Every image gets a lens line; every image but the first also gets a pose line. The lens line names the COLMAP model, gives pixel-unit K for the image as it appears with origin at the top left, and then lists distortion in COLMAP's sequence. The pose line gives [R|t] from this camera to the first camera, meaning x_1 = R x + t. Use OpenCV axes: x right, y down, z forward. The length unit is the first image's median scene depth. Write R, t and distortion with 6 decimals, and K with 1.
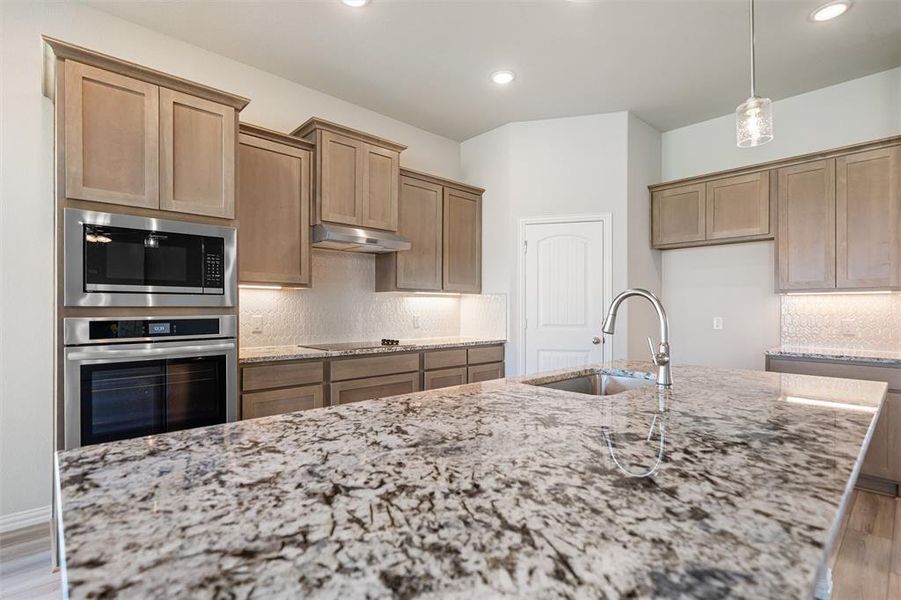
lens RADIAL K [[431.4, 0, 439.1], [0, 431.4, 307.0], [0, 0, 1]] dist [-0.000491, -0.000159]
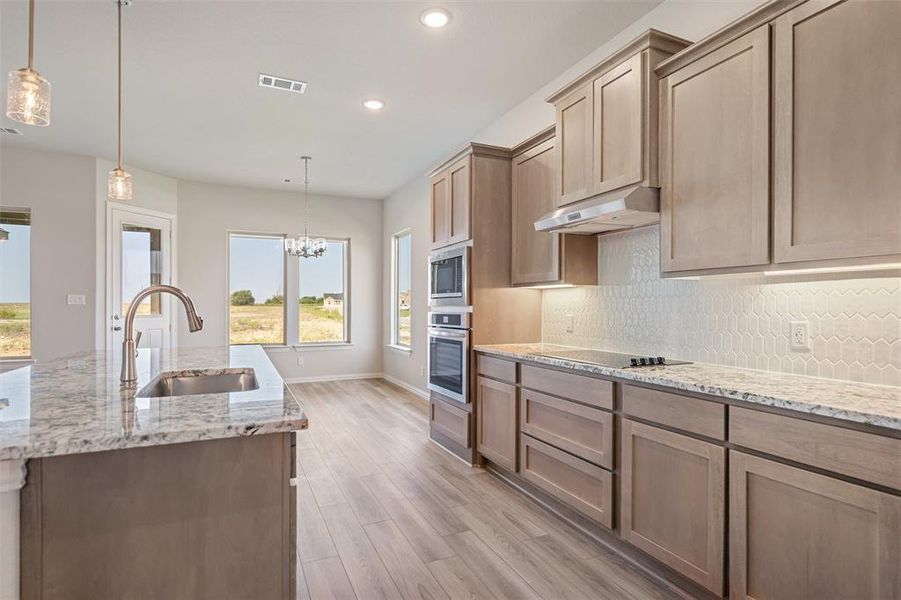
lens RADIAL K [[458.8, 0, 450.5], [0, 458.8, 300.0], [0, 0, 1]] dist [-0.002186, -0.000201]
pose [[-0.297728, -0.015829, -0.954519, 0.694498], [0.001695, 0.999852, -0.017109, 0.004630], [0.954649, -0.006711, -0.297657, 1.080898]]
